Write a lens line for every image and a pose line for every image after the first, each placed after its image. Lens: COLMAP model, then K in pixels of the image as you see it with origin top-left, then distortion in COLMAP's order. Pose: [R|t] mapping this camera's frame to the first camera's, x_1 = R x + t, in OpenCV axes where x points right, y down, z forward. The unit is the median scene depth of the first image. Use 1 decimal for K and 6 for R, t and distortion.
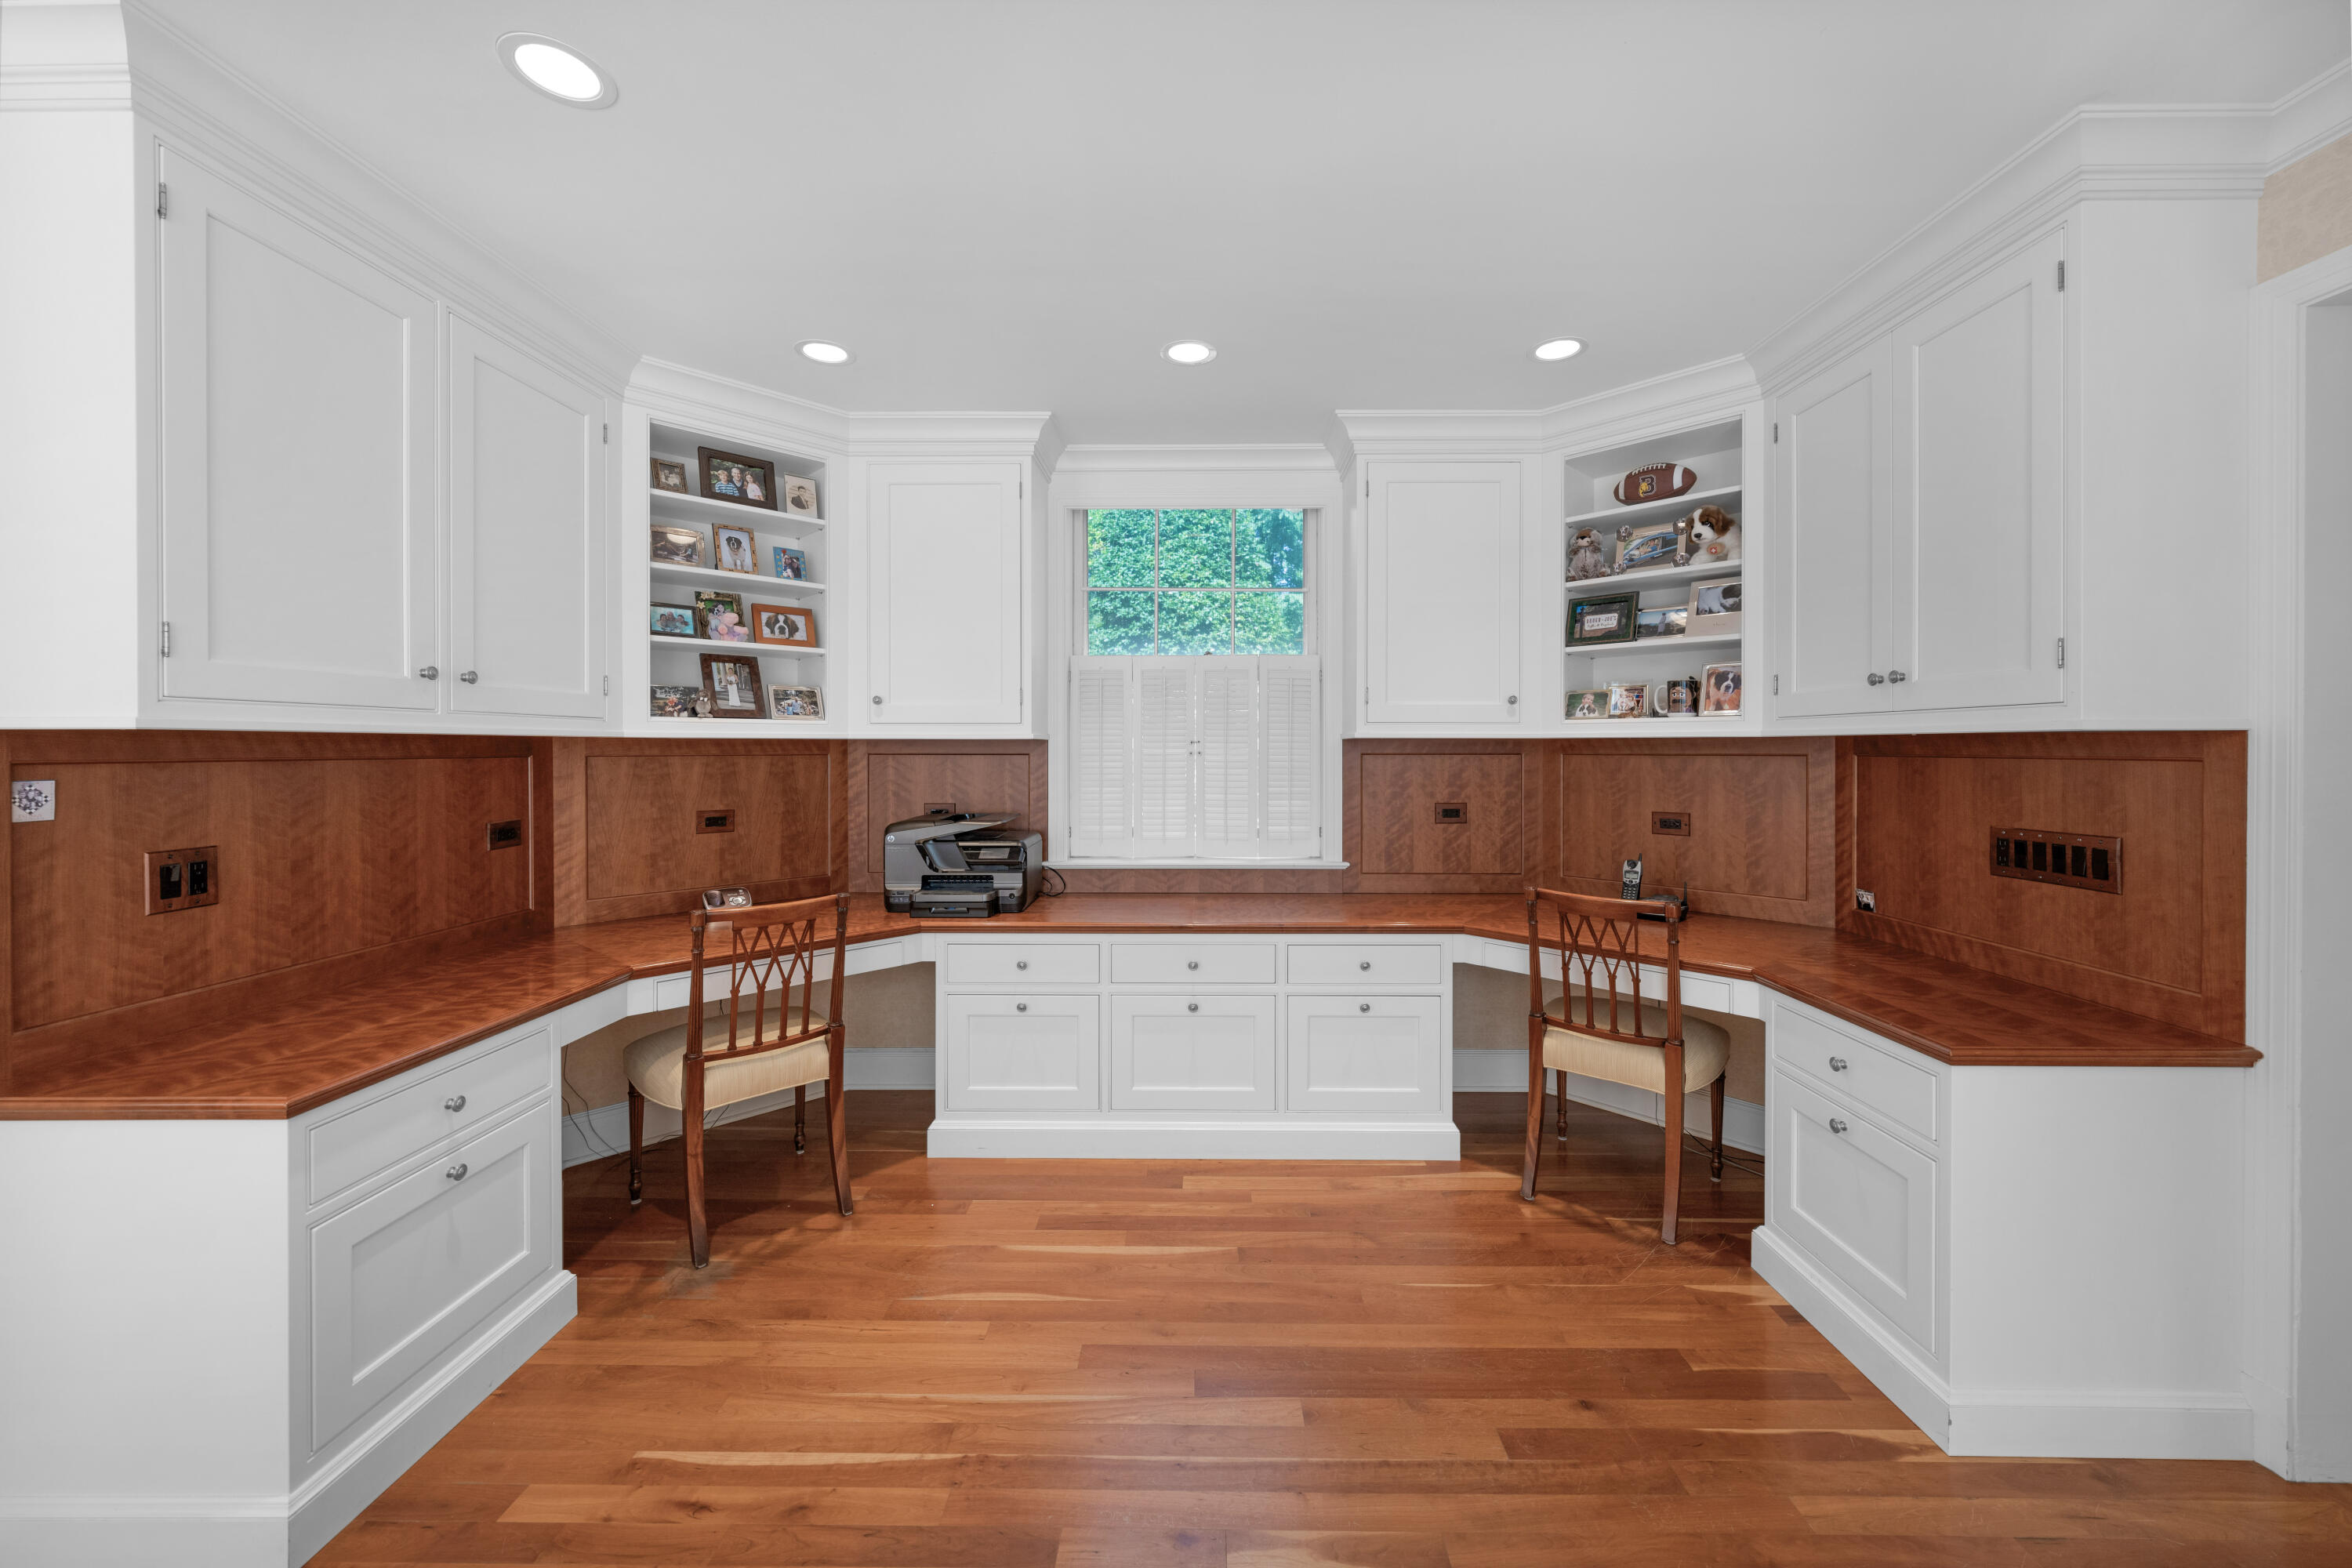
lens RADIAL K [[881.3, 0, 1182.8], [0, 881.3, 745.3], [0, 0, 1]] dist [0.013093, -0.000062]
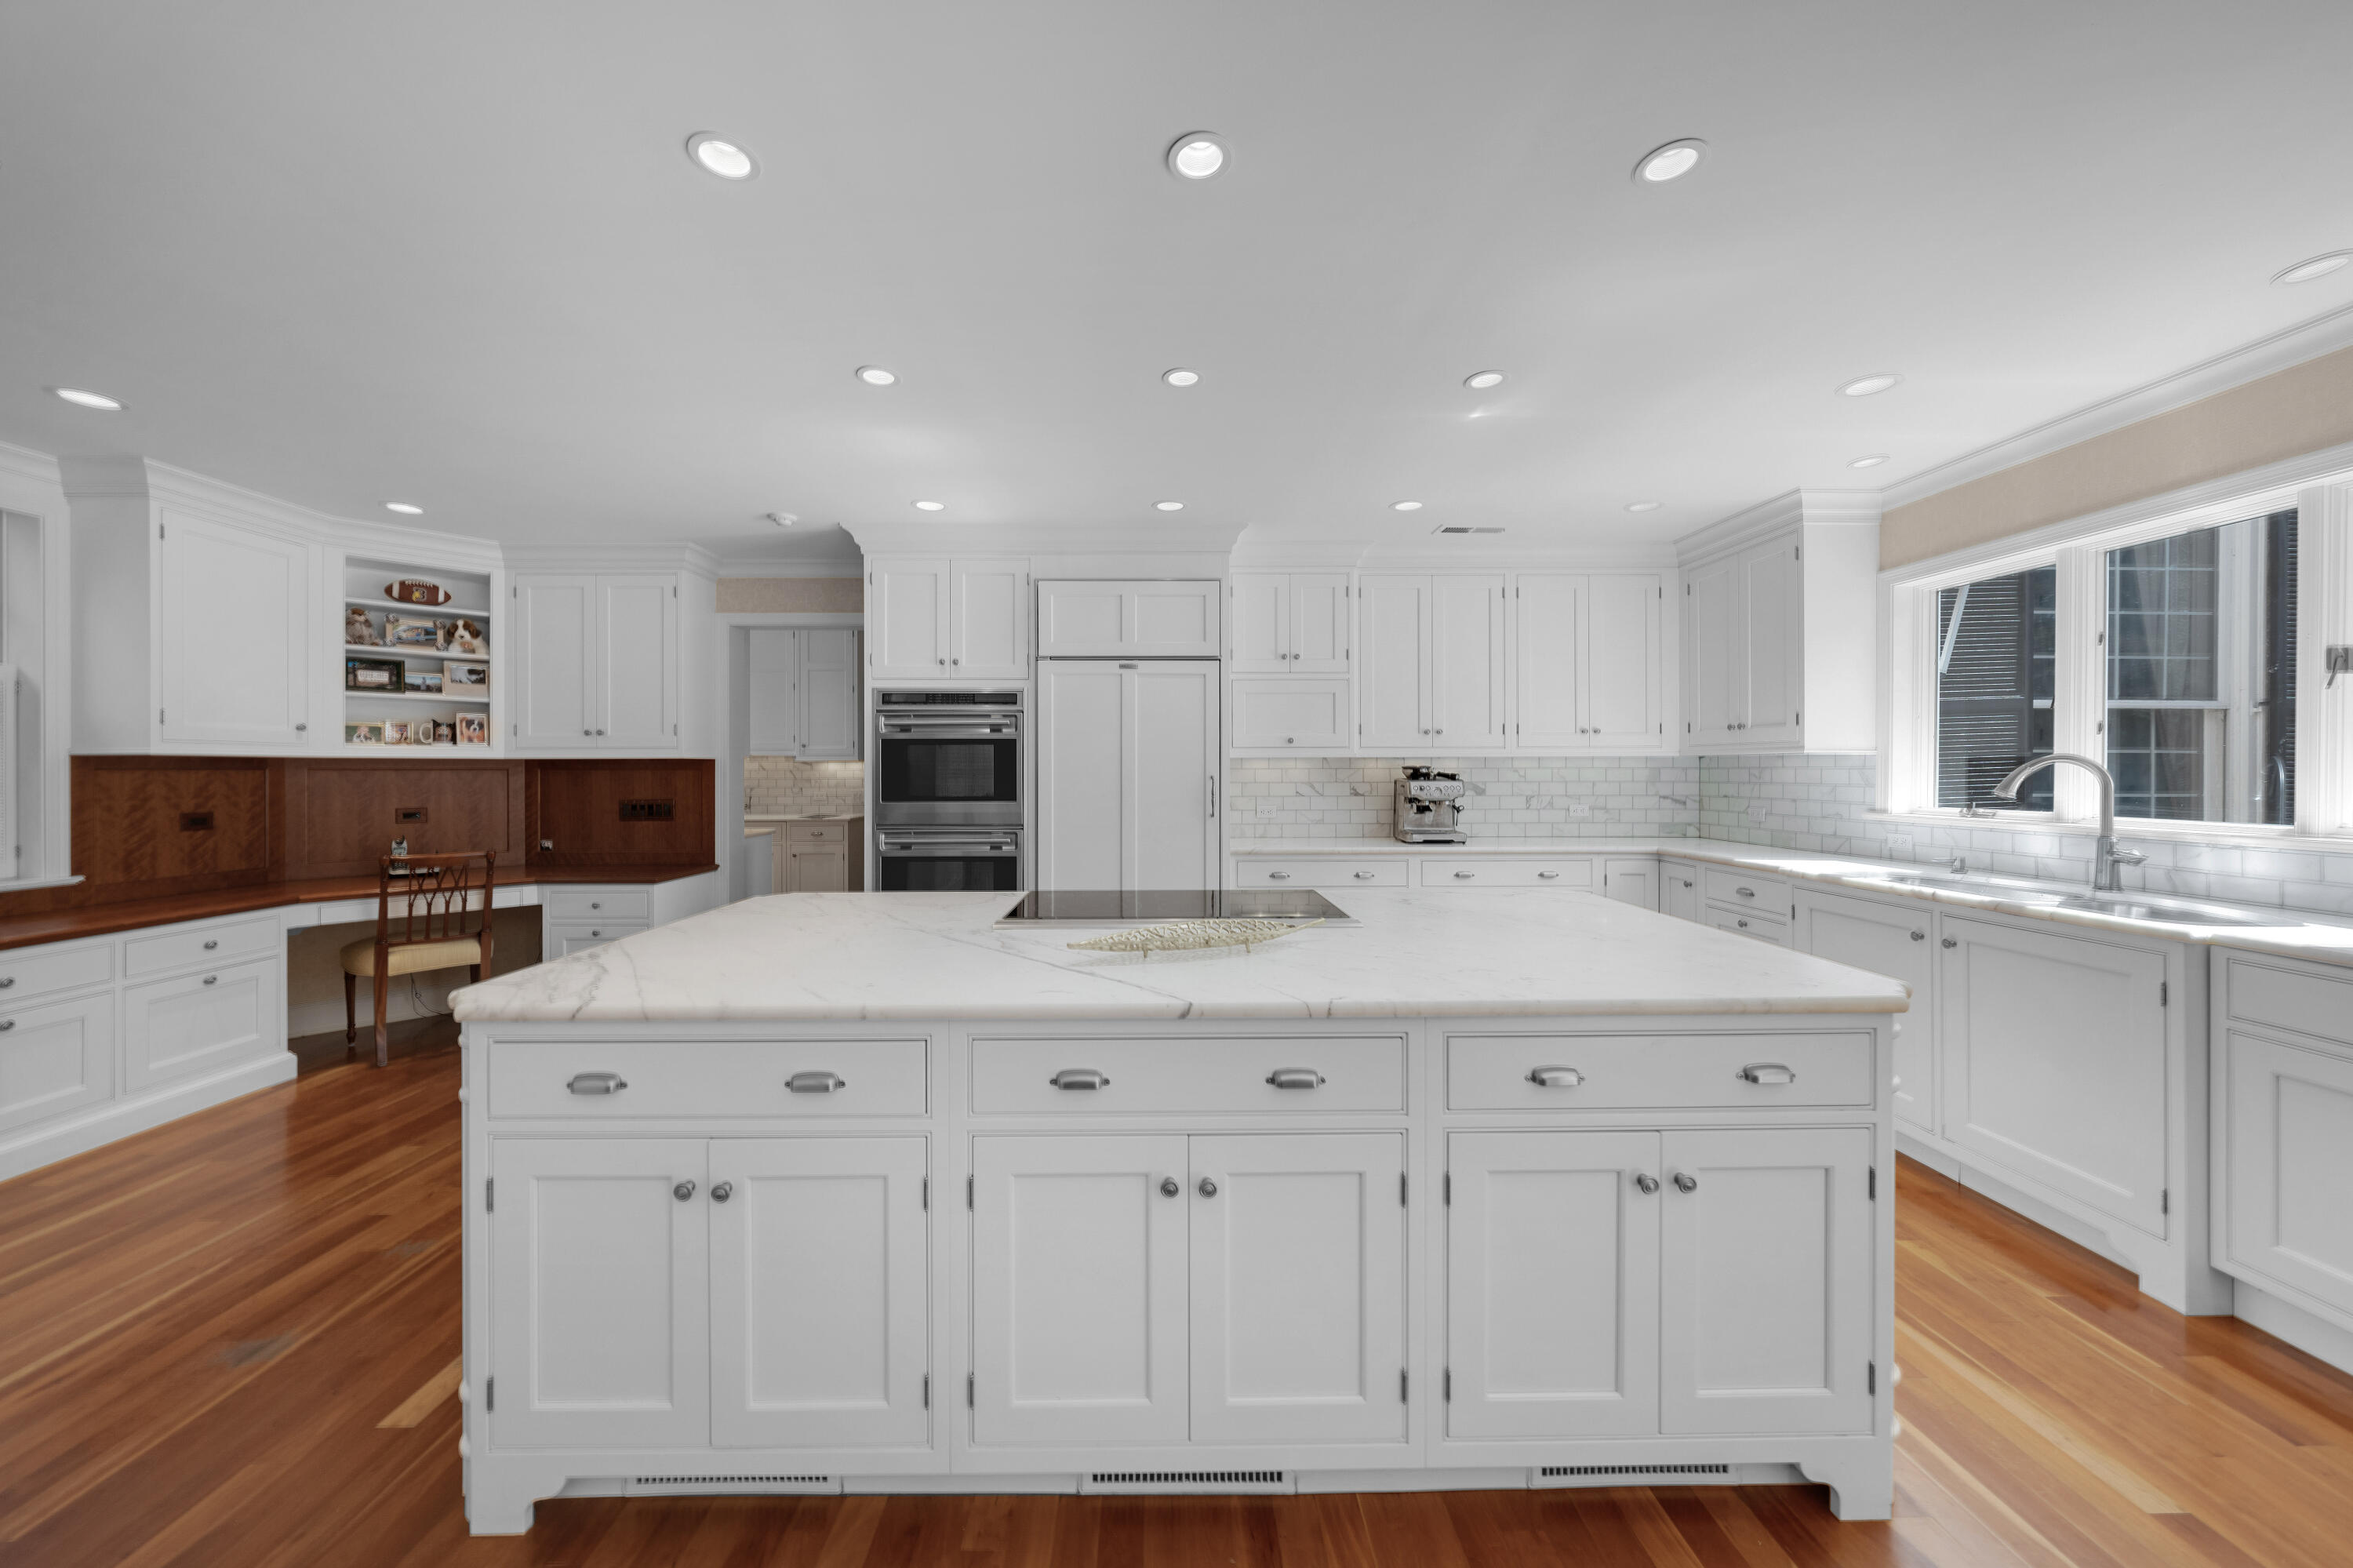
lens RADIAL K [[800.3, 0, 1176.5], [0, 800.3, 784.0], [0, 0, 1]] dist [0.000092, 0.000069]
pose [[-0.032458, -0.017466, 0.999320, -0.919206], [-0.001130, 0.999847, 0.017439, 0.010816], [-0.999472, -0.000563, -0.032473, -0.273177]]
